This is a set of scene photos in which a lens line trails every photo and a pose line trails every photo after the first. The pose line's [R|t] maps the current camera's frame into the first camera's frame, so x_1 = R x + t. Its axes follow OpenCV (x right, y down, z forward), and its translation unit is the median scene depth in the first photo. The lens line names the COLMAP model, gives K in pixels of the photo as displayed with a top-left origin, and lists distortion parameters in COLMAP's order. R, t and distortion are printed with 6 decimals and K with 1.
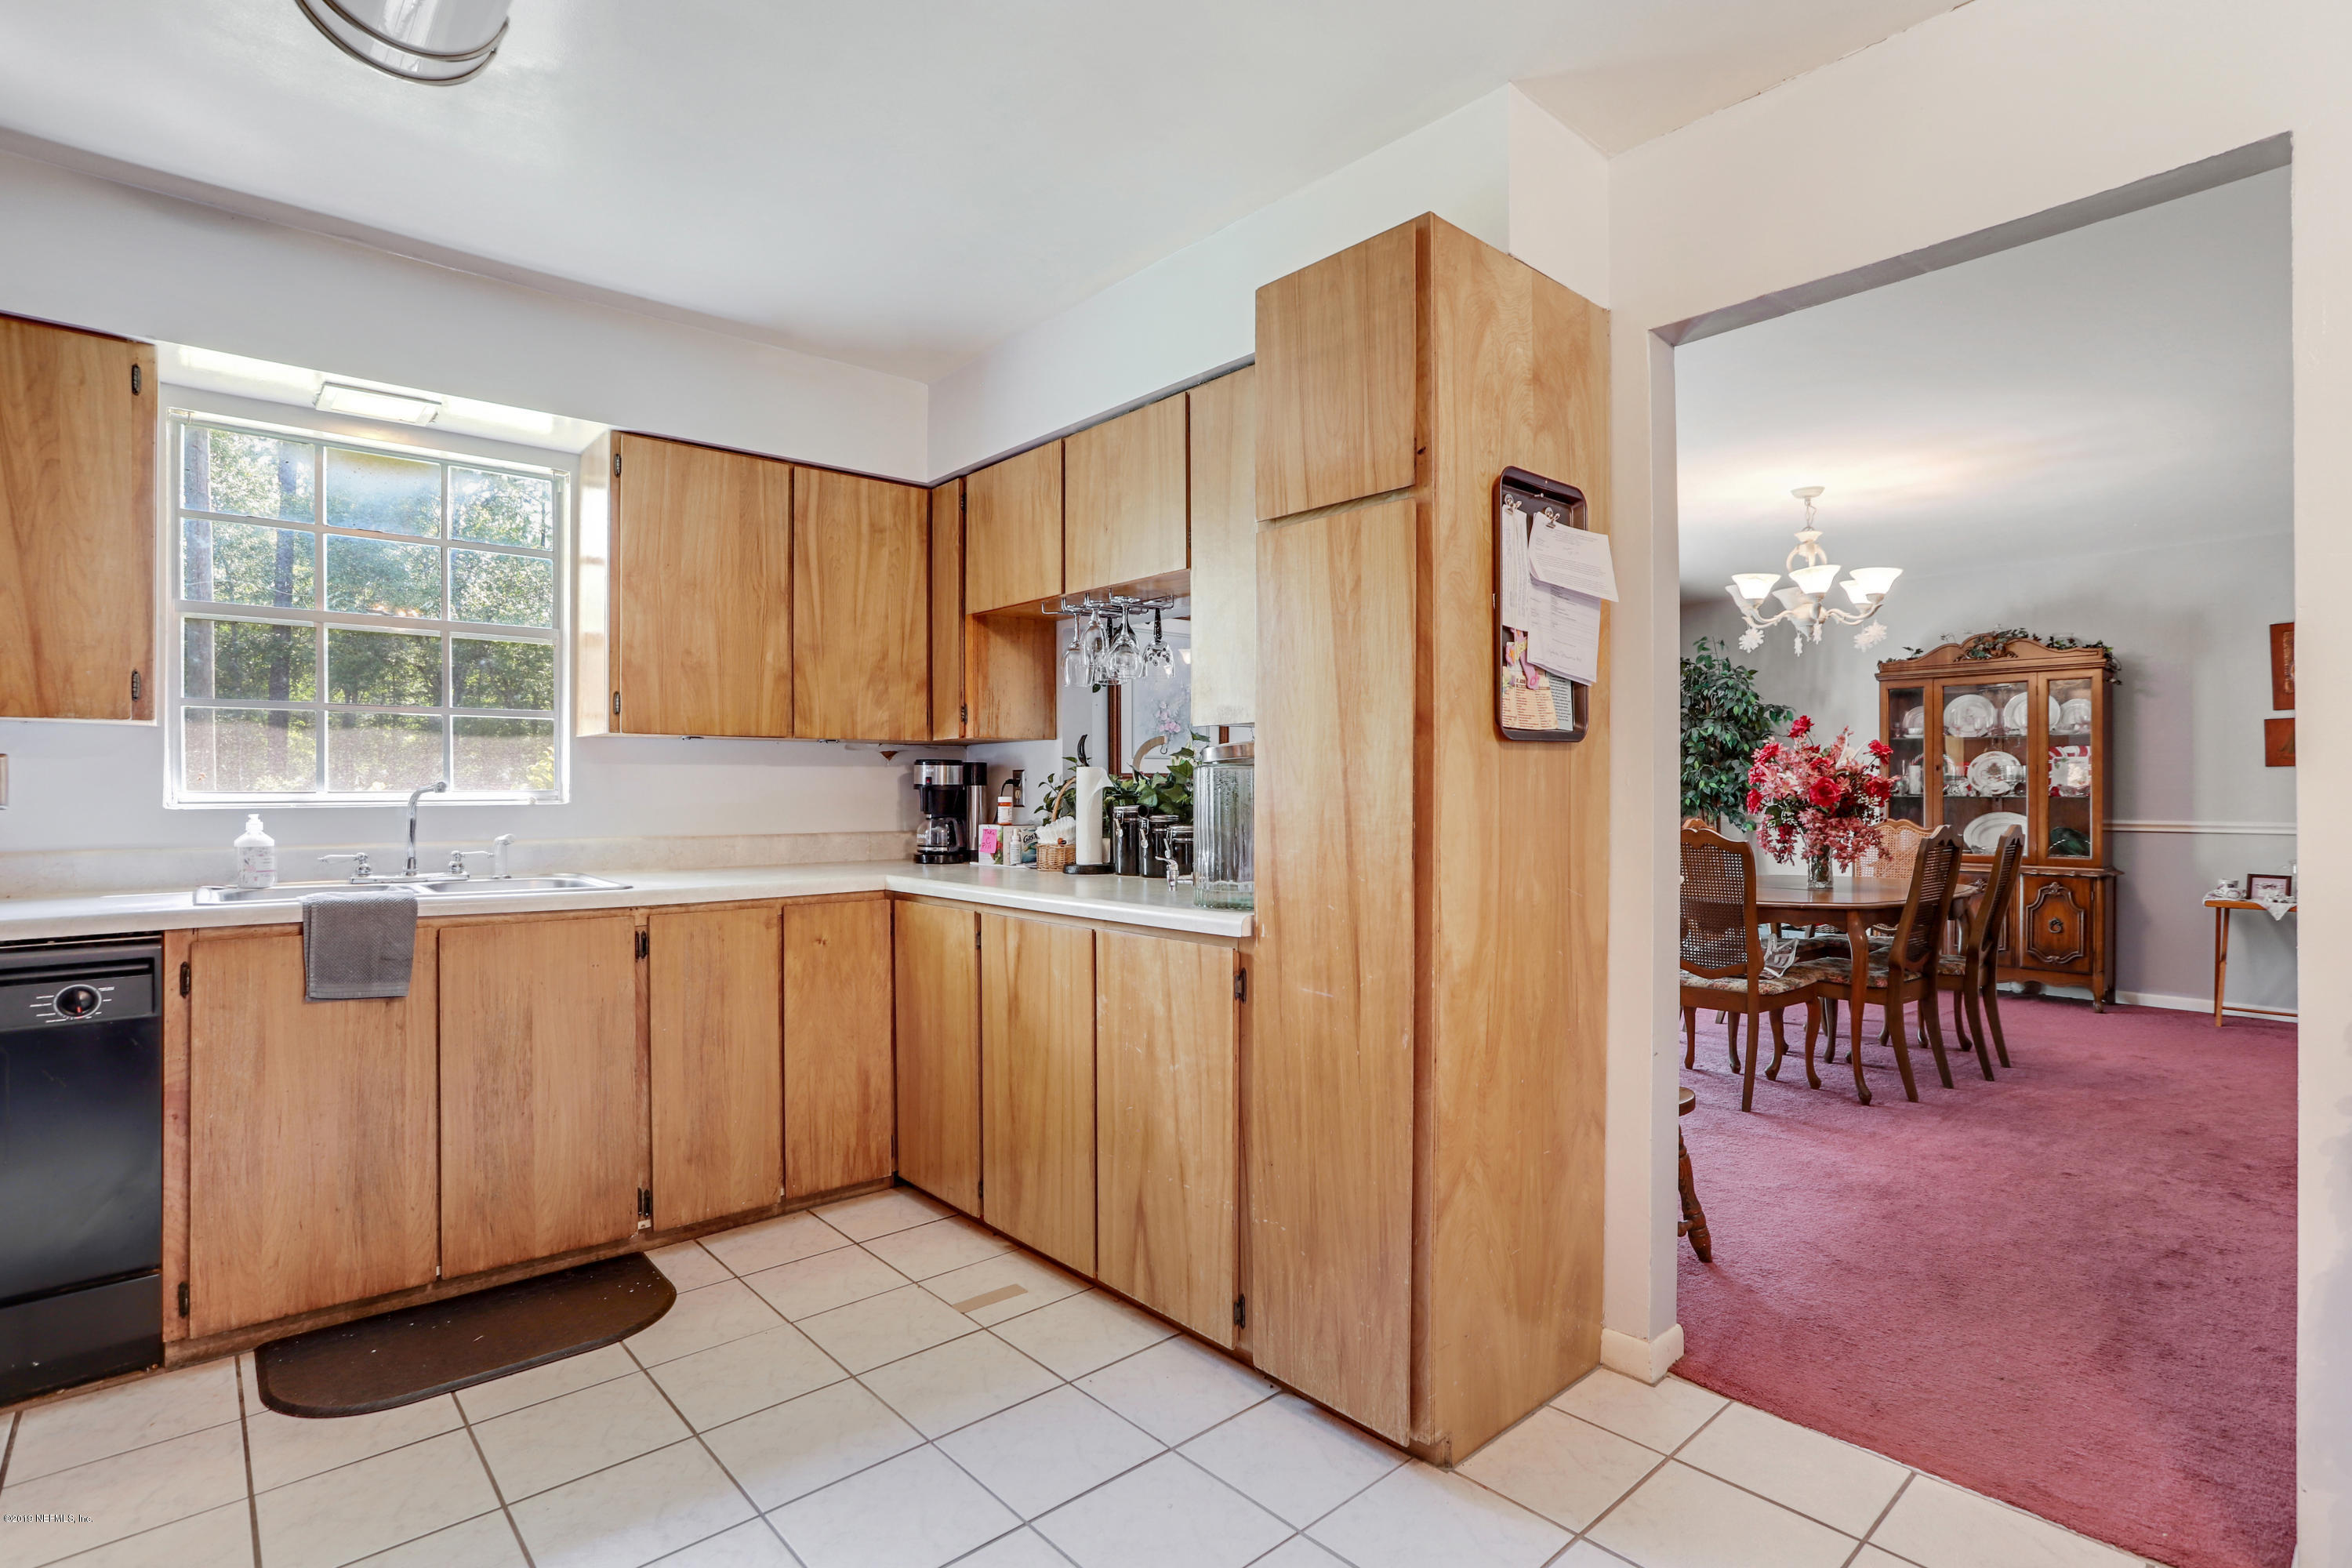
lens RADIAL K [[1187.4, 0, 1191.8], [0, 1187.4, 794.1], [0, 0, 1]] dist [-0.017968, 0.012131]
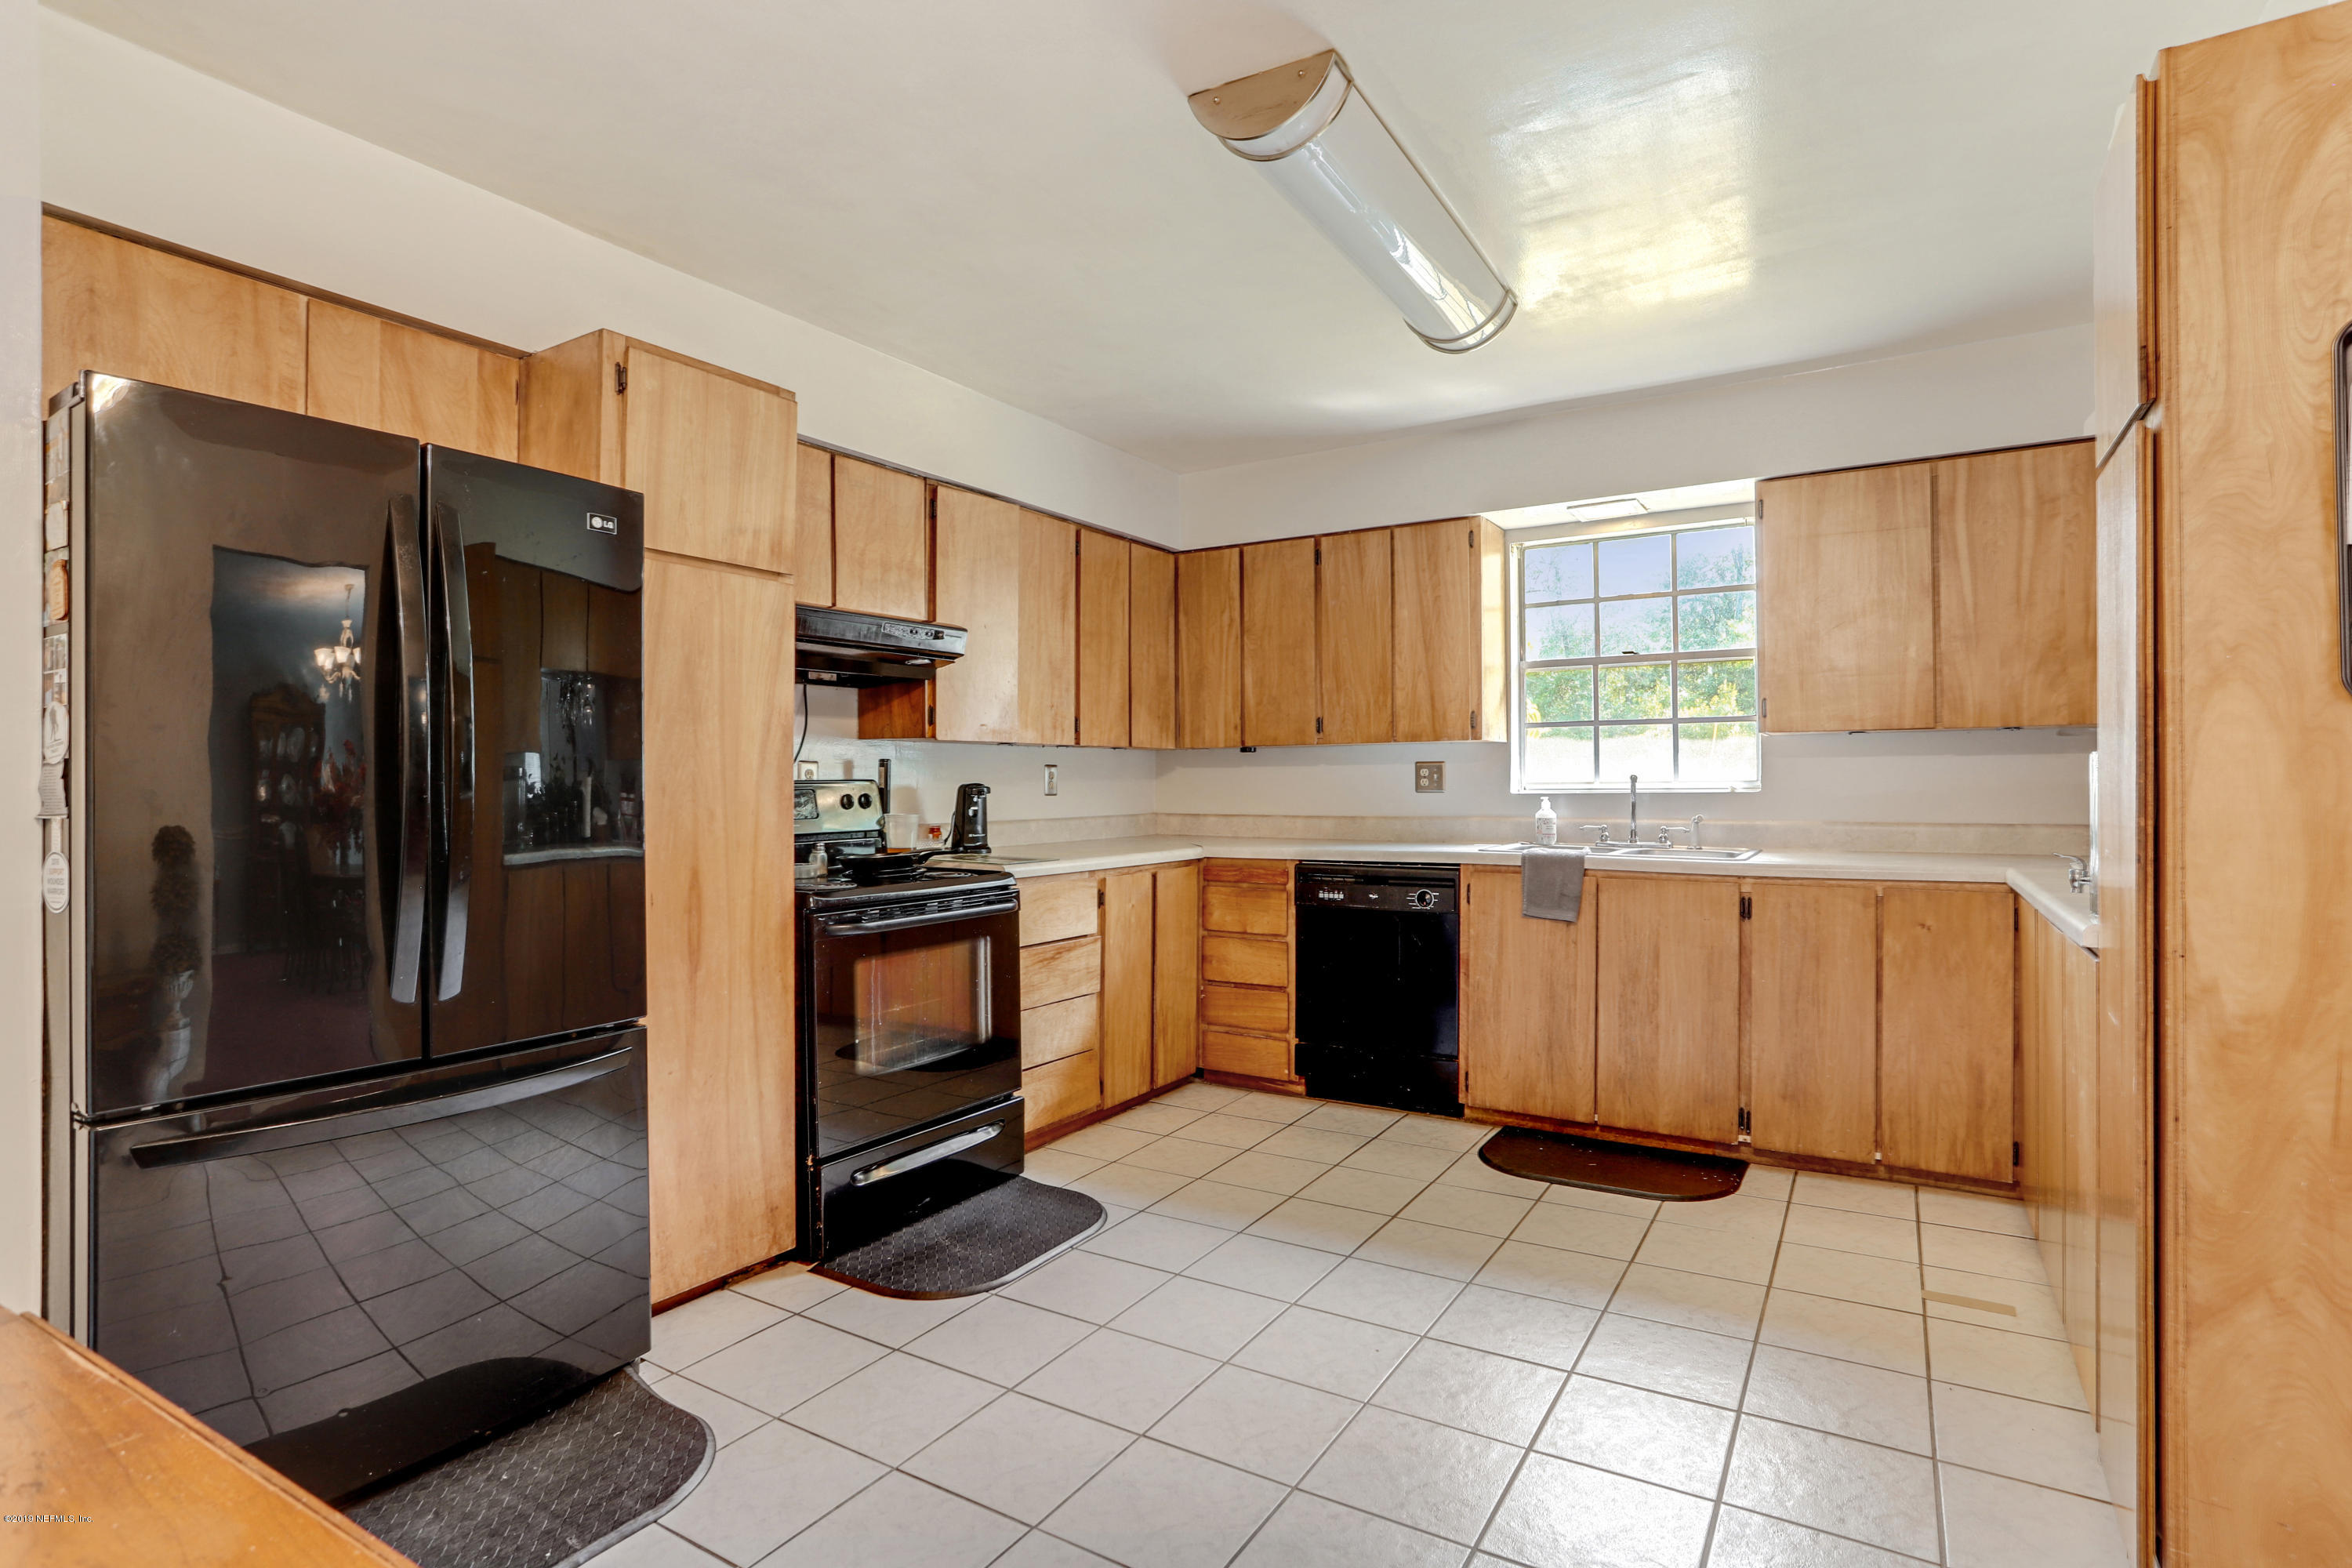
lens RADIAL K [[1187.4, 0, 1165.2], [0, 1187.4, 788.4], [0, 0, 1]] dist [-0.017968, 0.012131]
pose [[0.276321, 0.003453, -0.961059, 0.682776], [0.001042, 0.999992, 0.003893, -0.000863], [0.961065, -0.002077, 0.276315, 0.117761]]
